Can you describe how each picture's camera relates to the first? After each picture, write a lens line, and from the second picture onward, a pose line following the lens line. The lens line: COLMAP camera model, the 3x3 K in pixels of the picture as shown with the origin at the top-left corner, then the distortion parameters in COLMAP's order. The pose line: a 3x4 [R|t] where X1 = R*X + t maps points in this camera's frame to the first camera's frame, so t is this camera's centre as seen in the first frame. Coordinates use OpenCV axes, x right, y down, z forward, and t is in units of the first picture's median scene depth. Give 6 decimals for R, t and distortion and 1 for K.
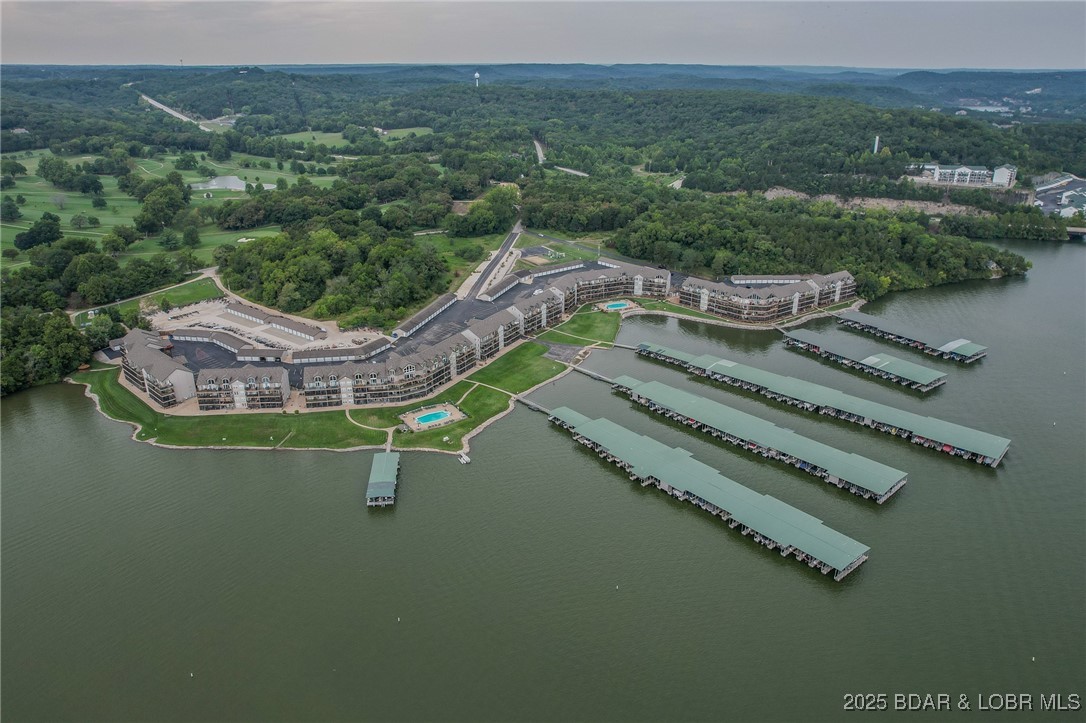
lens RADIAL K [[759.7, 0, 540.9], [0, 759.7, 362.5], [0, 0, 1]] dist [-0.061610, 0.035623]
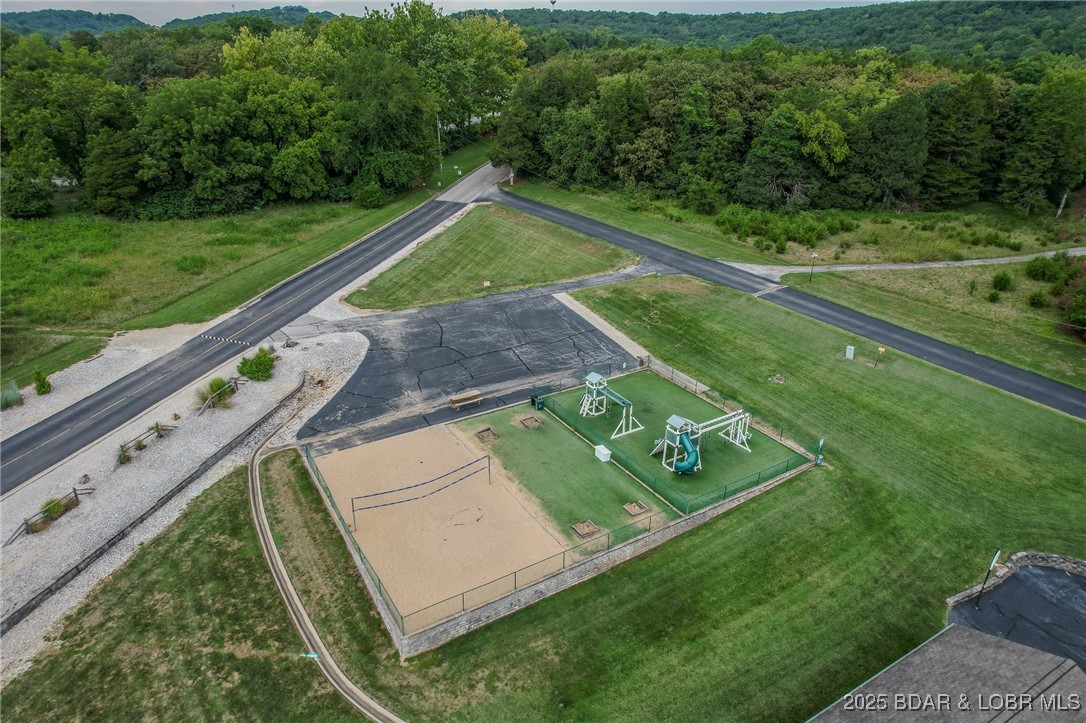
lens RADIAL K [[696.9, 0, 547.8], [0, 696.9, 358.1], [0, 0, 1]] dist [-0.076852, 0.070614]
pose [[0.992078, 0.059799, -0.110475, 0.017961], [-0.056142, 0.997776, 0.035924, -0.179172], [0.112377, -0.029437, 0.993229, 1.065876]]
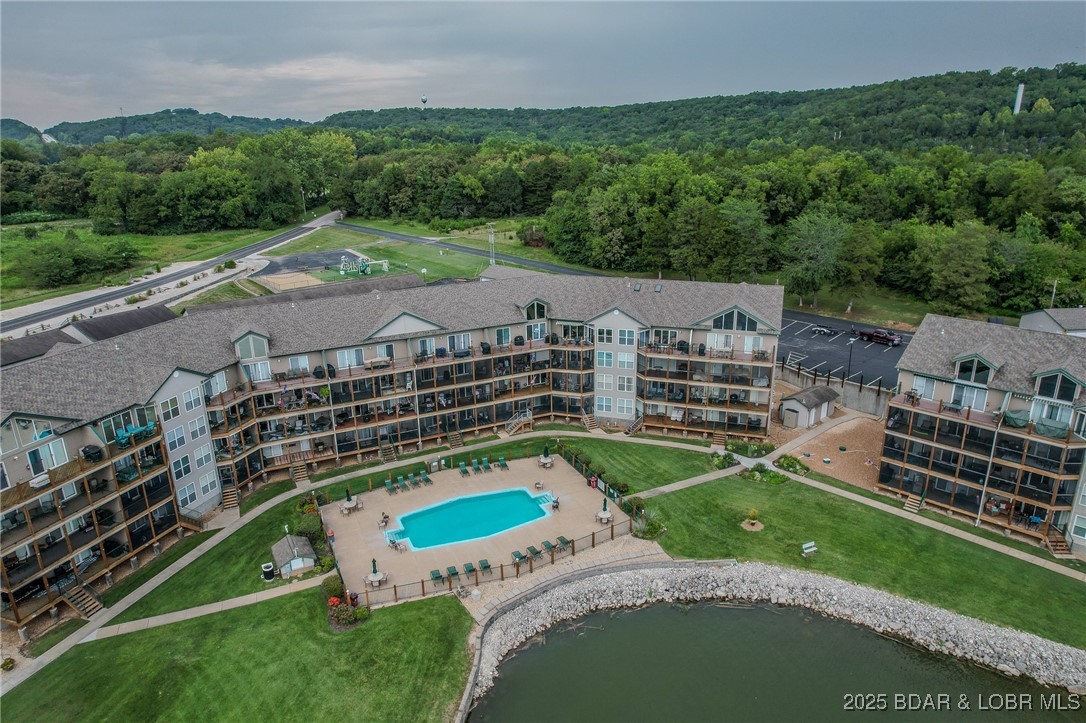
lens RADIAL K [[696.9, 0, 546.0], [0, 696.9, 363.7], [0, 0, 1]] dist [-0.076852, 0.070614]
pose [[0.999654, -0.020704, 0.016244, 0.108894], [0.021819, 0.997187, -0.071714, -0.091329], [-0.014713, 0.072043, 0.997293, 0.830658]]
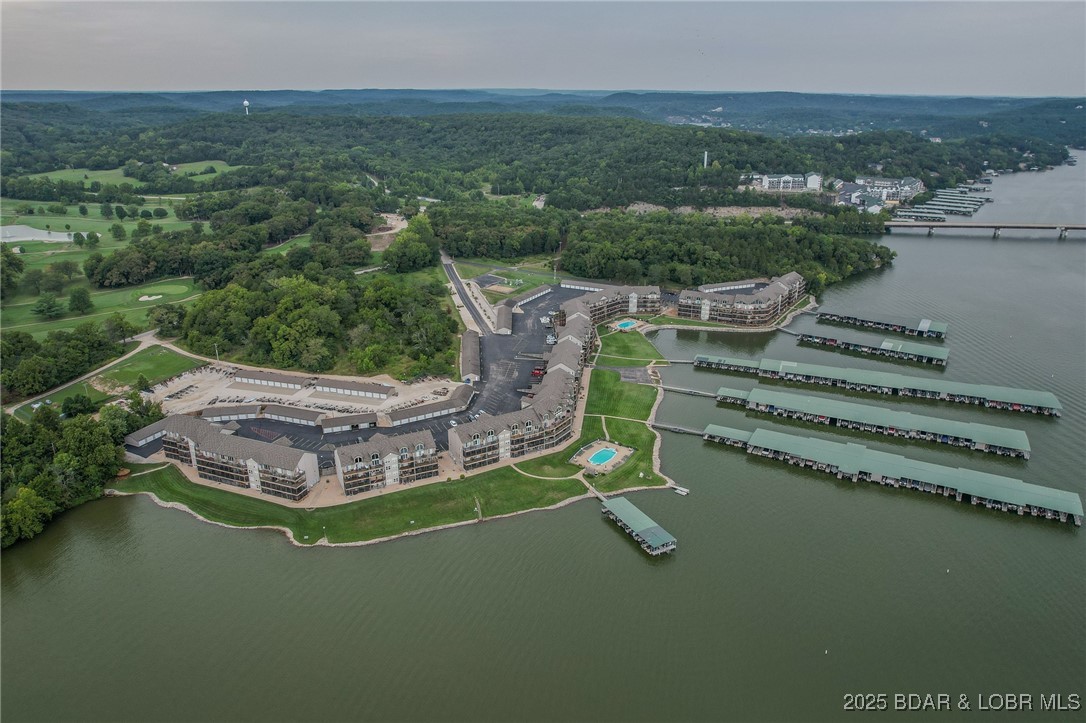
lens RADIAL K [[759.7, 0, 544.4], [0, 759.7, 359.2], [0, 0, 1]] dist [-0.061610, 0.035623]
pose [[0.927633, -0.125038, 0.351940, -0.354364], [0.136504, 0.990609, -0.007845, -0.034423], [-0.347654, 0.055319, 0.935990, 0.082187]]
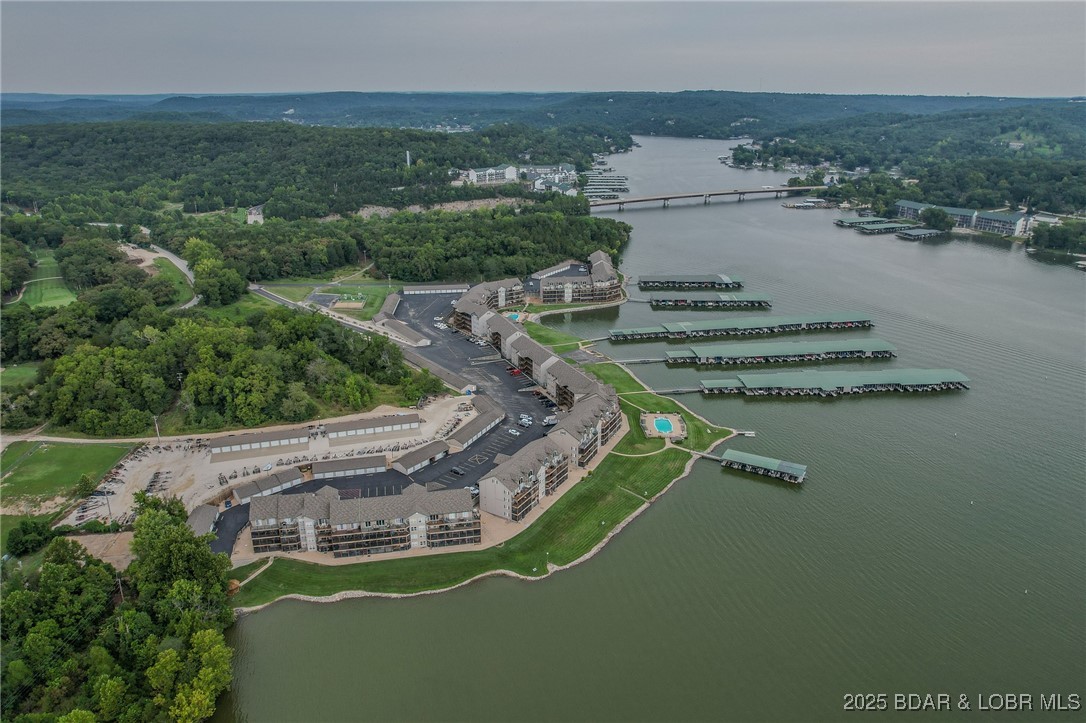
lens RADIAL K [[759.7, 0, 547.6], [0, 759.7, 356.5], [0, 0, 1]] dist [-0.061610, 0.035623]
pose [[0.573398, -0.275525, 0.771557, -0.675910], [0.304091, 0.946054, 0.111847, -0.121944], [-0.760752, 0.170491, 0.626251, 0.299495]]
